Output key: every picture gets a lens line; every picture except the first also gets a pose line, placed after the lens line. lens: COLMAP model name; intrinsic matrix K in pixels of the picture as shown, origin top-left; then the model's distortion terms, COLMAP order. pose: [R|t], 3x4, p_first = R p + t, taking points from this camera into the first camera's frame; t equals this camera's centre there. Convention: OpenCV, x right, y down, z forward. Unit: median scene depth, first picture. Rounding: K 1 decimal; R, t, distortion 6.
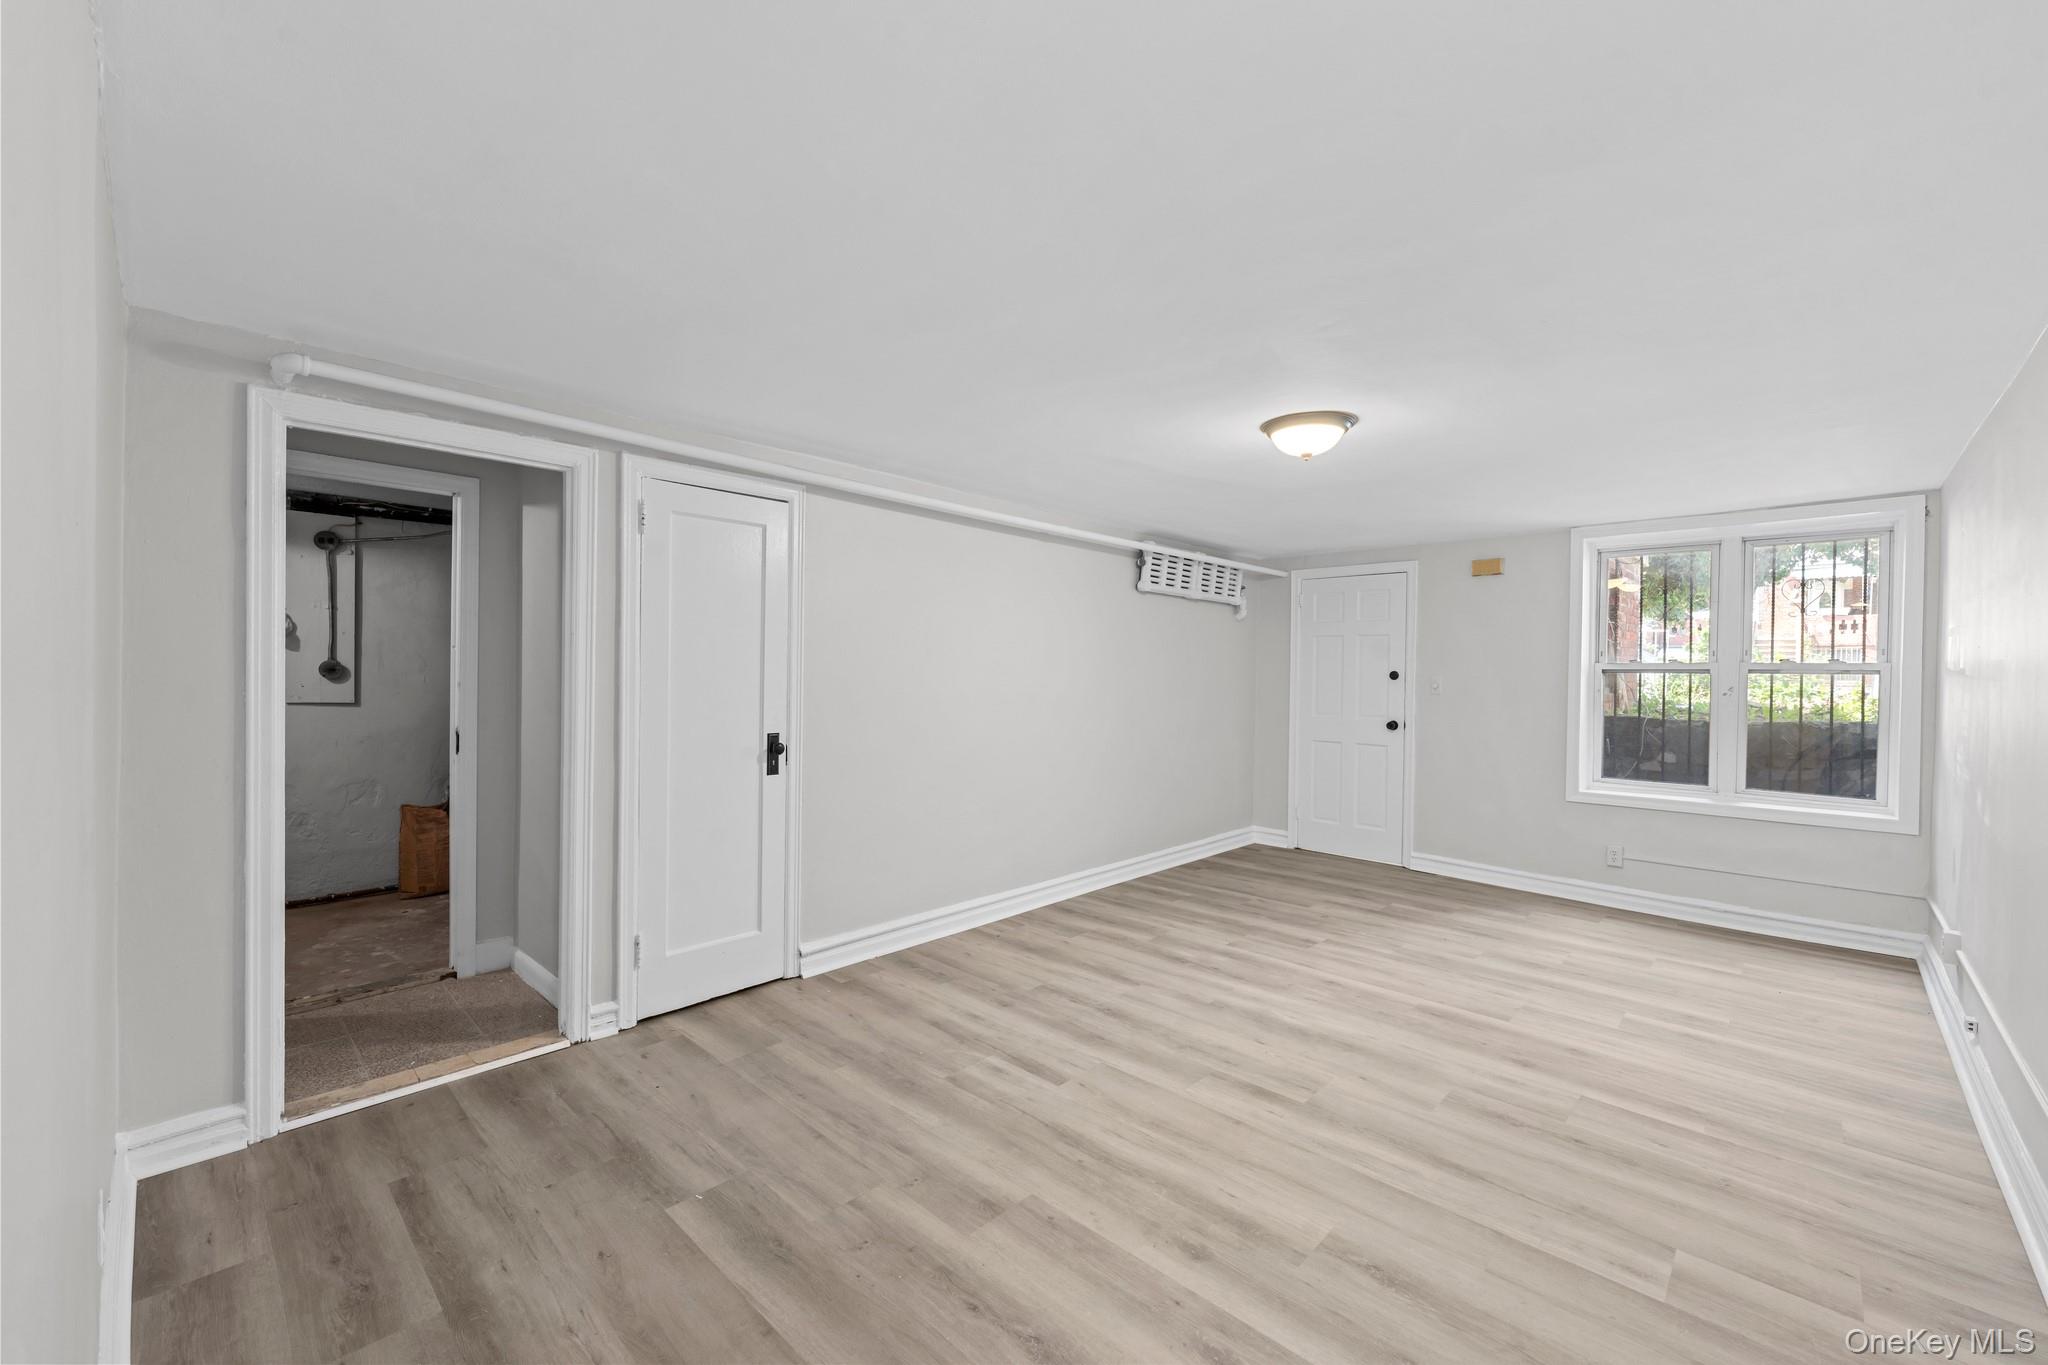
lens RADIAL K [[827.6, 0, 1028.3], [0, 827.6, 679.3], [0, 0, 1]] dist [0.002218, 0.000181]
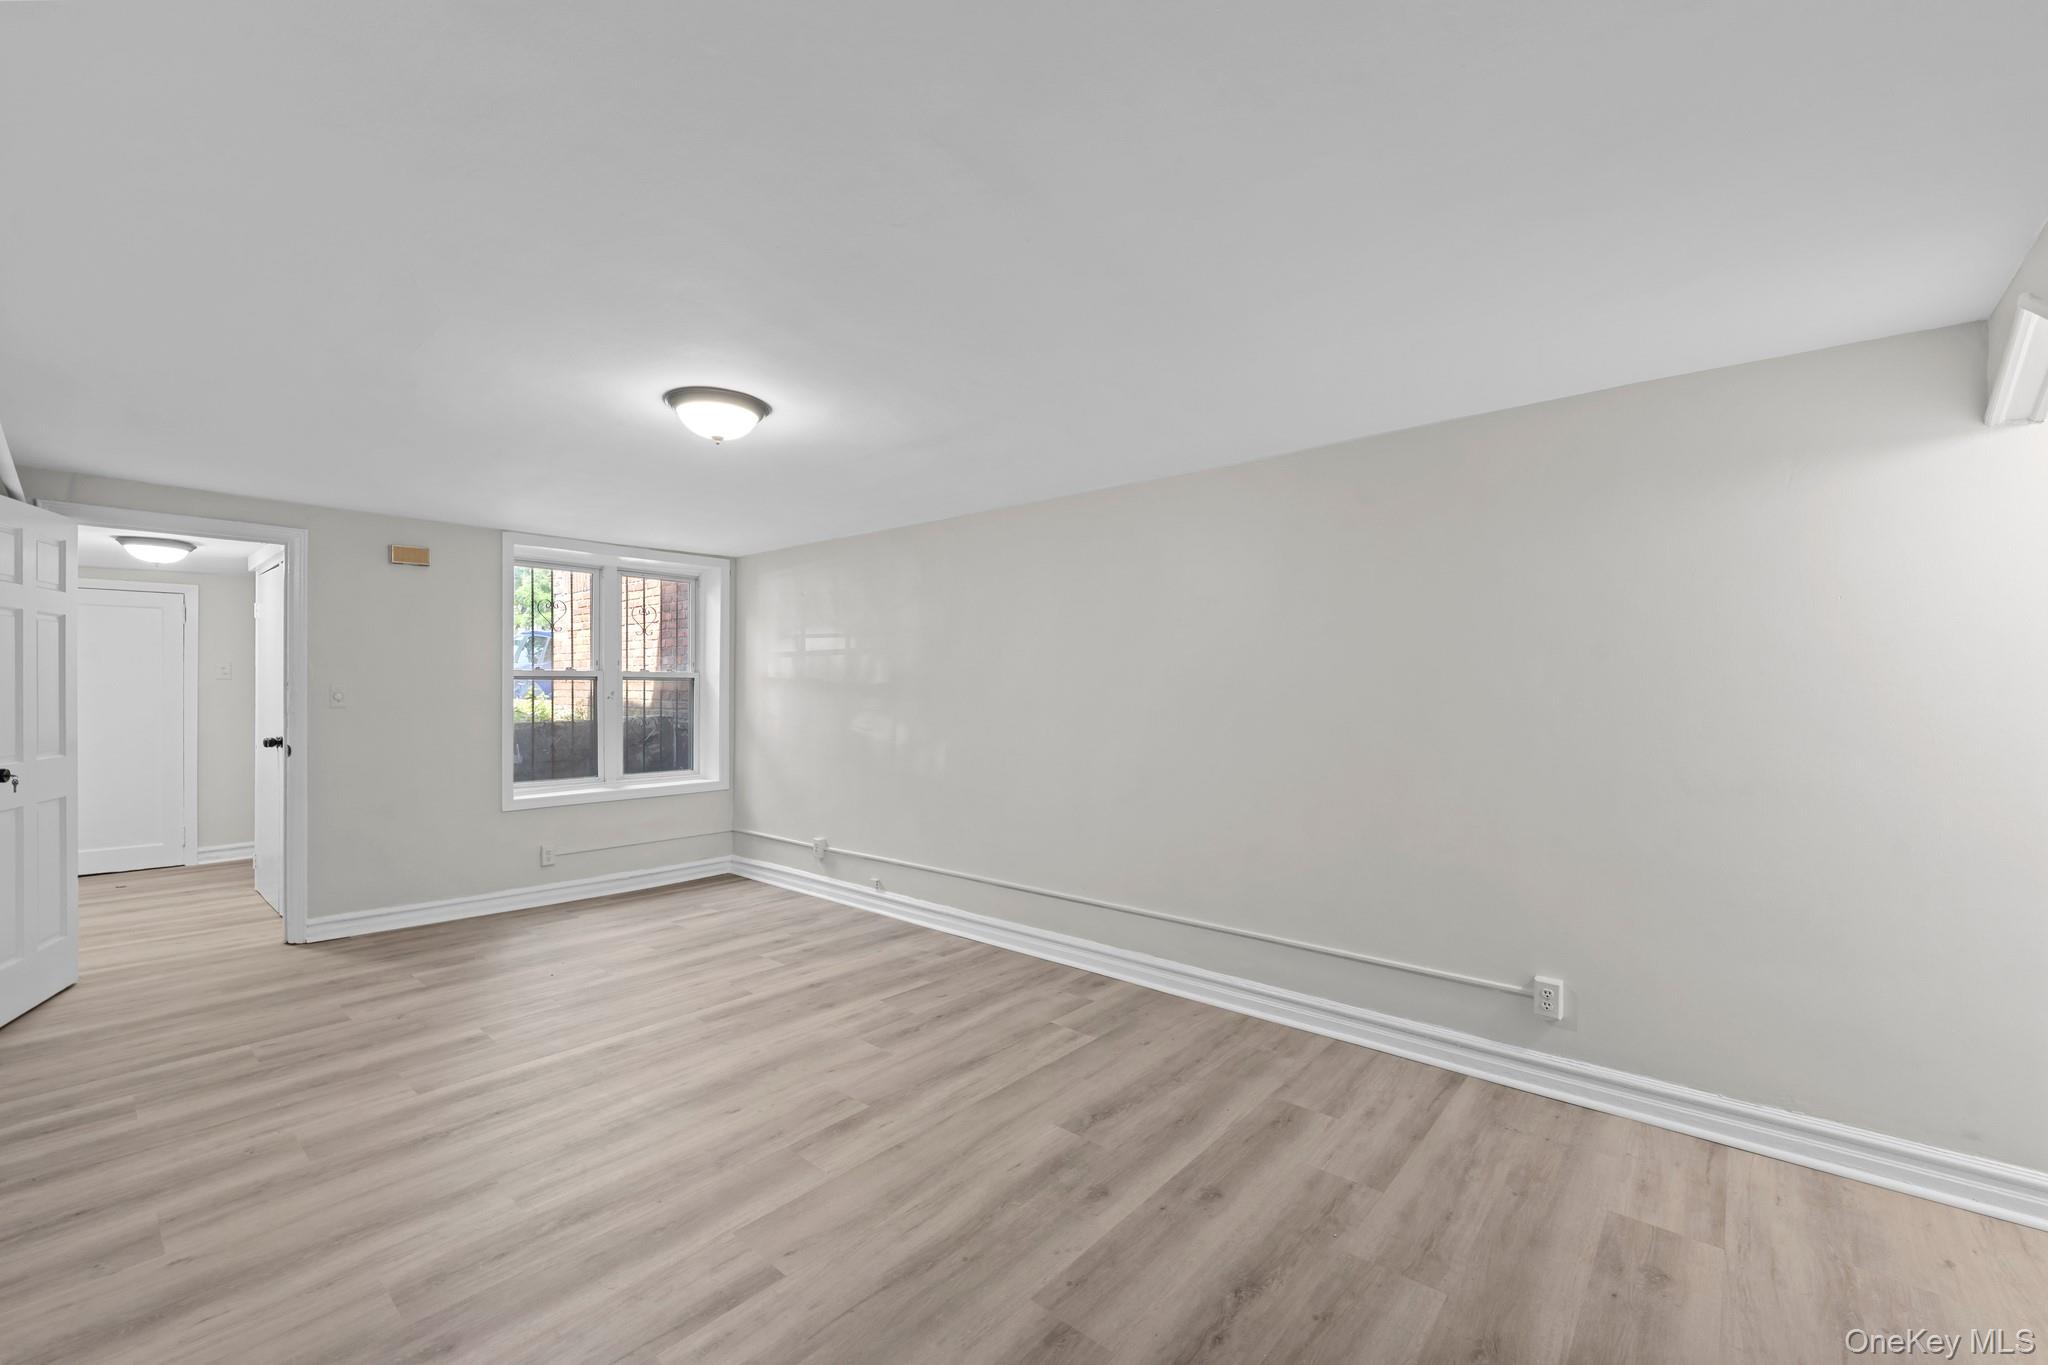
lens RADIAL K [[827.6, 0, 1029.0], [0, 827.6, 687.1], [0, 0, 1]] dist [0.002218, 0.000181]
pose [[-0.042578, -0.010995, 0.999033, -0.546115], [0.005013, 0.999925, 0.011218, -0.010502], [-0.999081, 0.005486, -0.042520, 0.673649]]
